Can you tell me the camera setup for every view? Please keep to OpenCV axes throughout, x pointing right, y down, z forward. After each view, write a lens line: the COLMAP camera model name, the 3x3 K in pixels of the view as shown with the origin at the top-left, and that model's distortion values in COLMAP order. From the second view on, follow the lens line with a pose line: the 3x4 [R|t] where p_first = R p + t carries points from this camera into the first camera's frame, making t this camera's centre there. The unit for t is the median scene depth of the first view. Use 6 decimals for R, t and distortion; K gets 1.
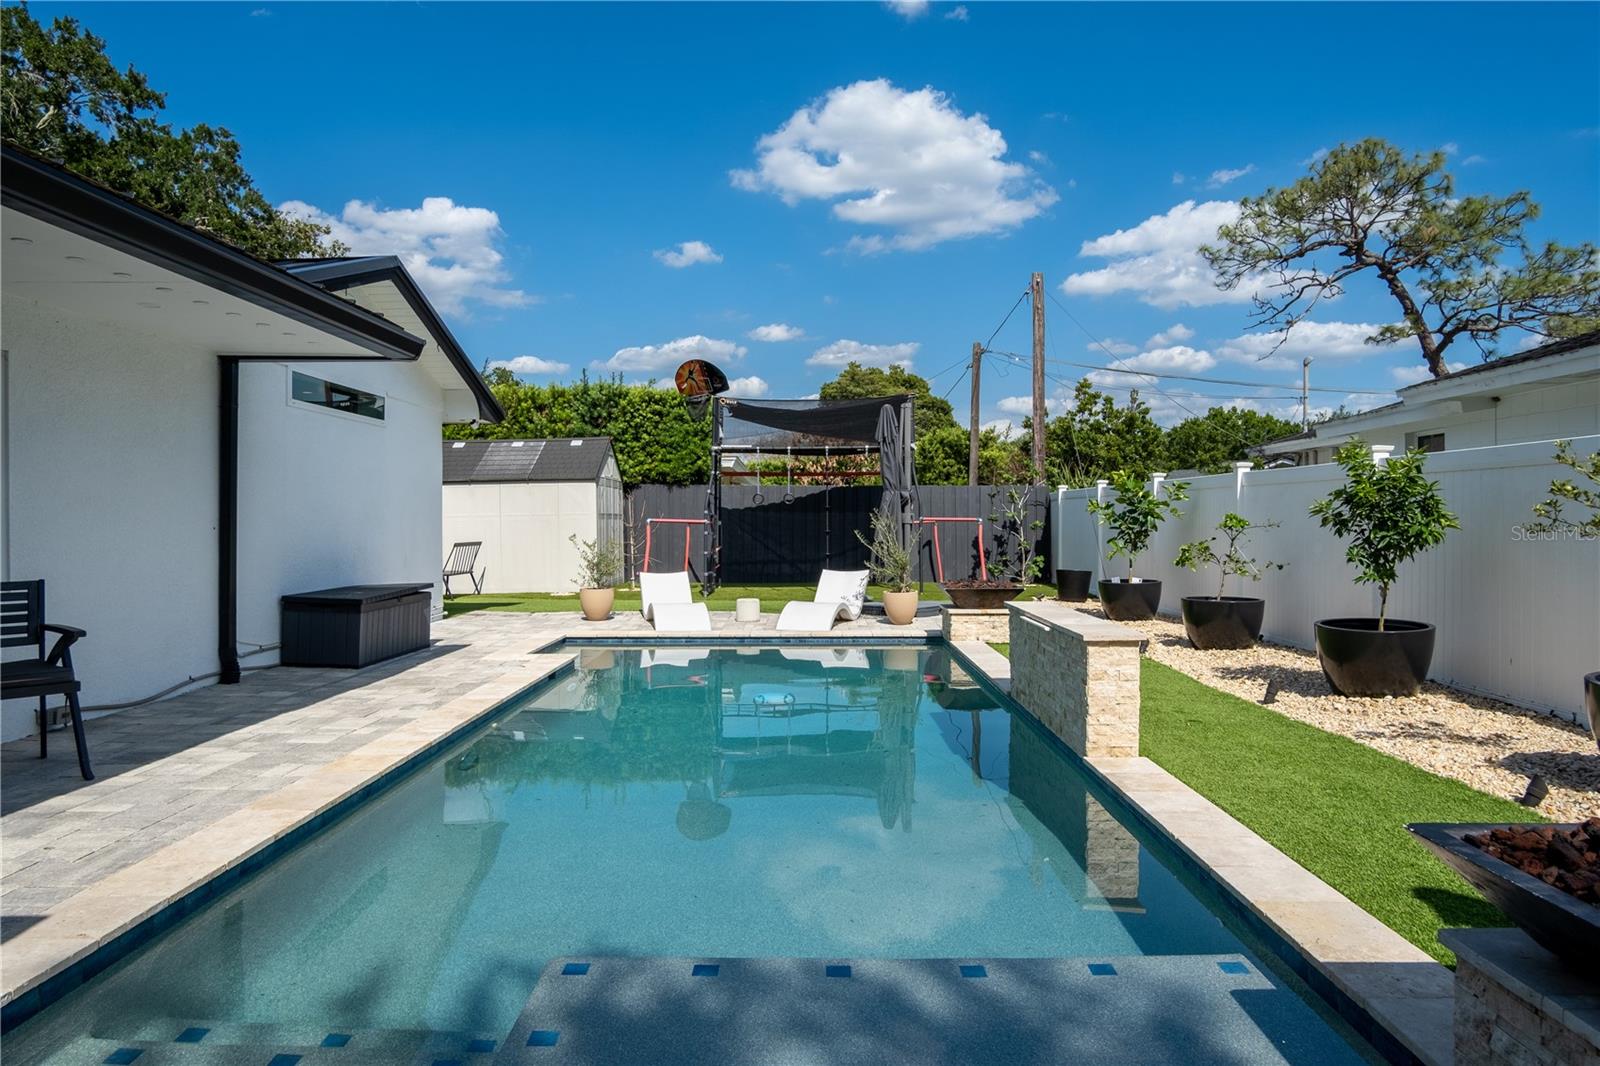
lens RADIAL K [[1012.3, 0, 805.4], [0, 1012.3, 531.0], [0, 0, 1]] dist [-0.015545, 0.002758]
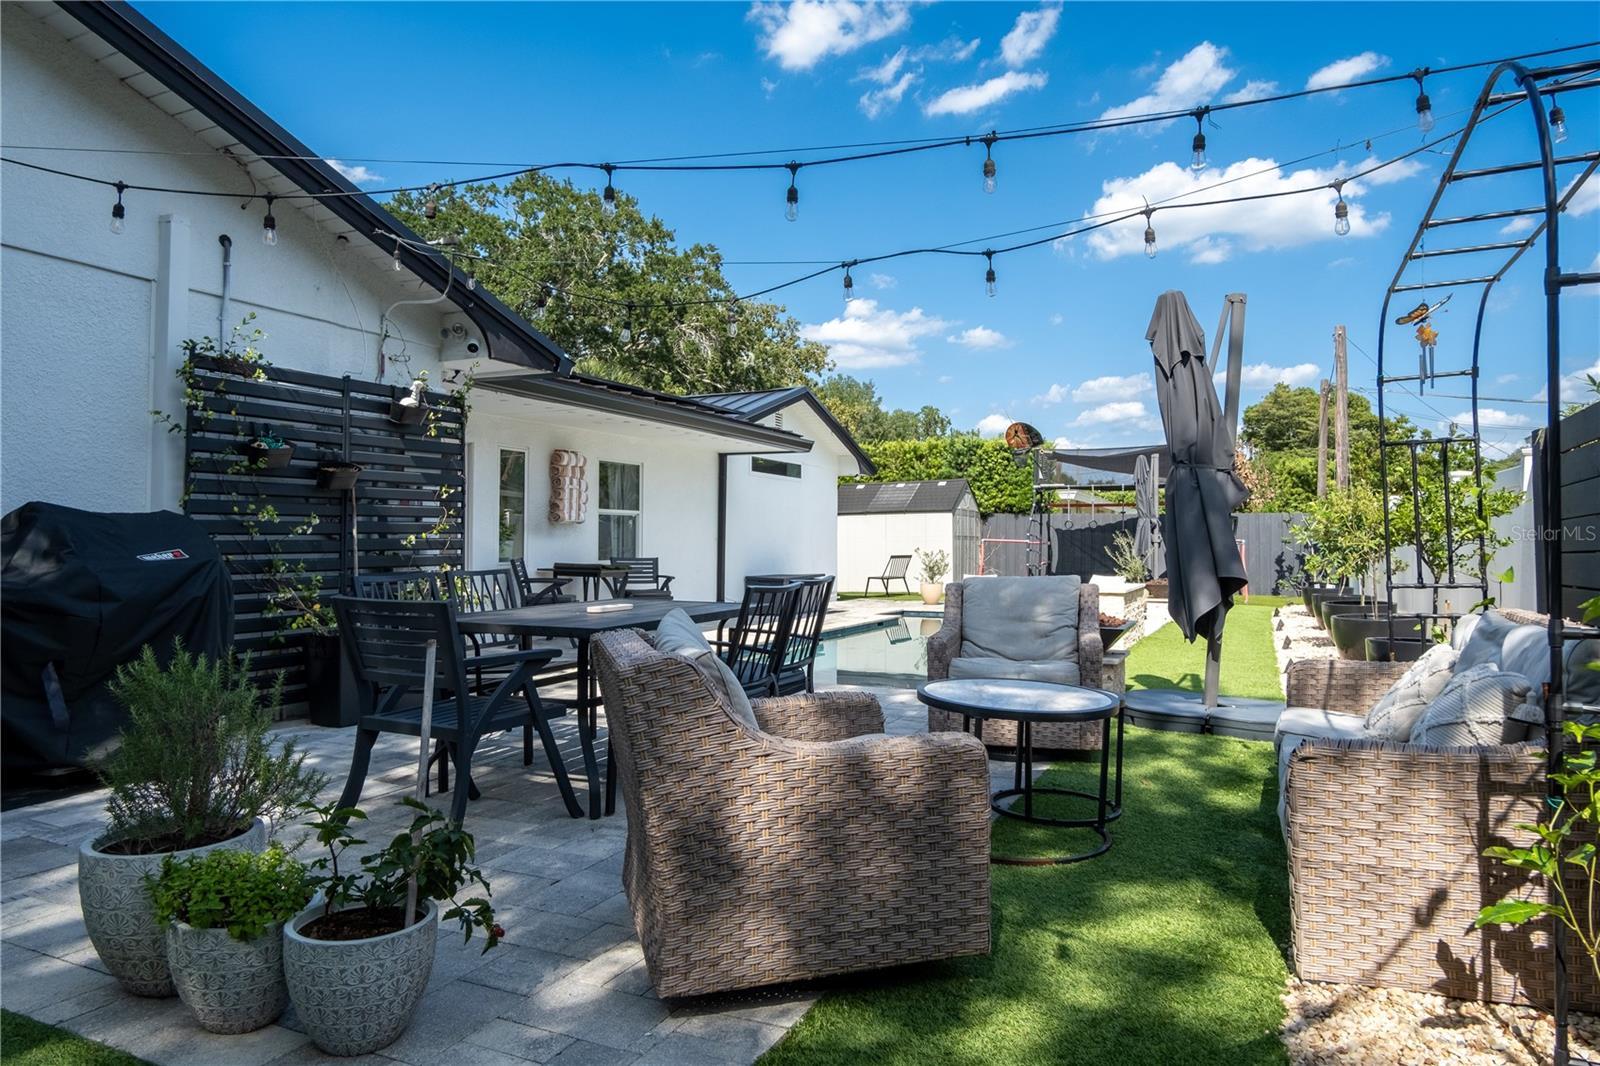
lens RADIAL K [[1012.3, 0, 799.7], [0, 1012.3, 532.2], [0, 0, 1]] dist [-0.015545, 0.002758]
pose [[0.909676, 0.000678, -0.415319, 0.152289], [-0.011262, 0.999671, -0.023036, 0.010592], [0.415167, 0.025633, 0.909384, -0.289090]]
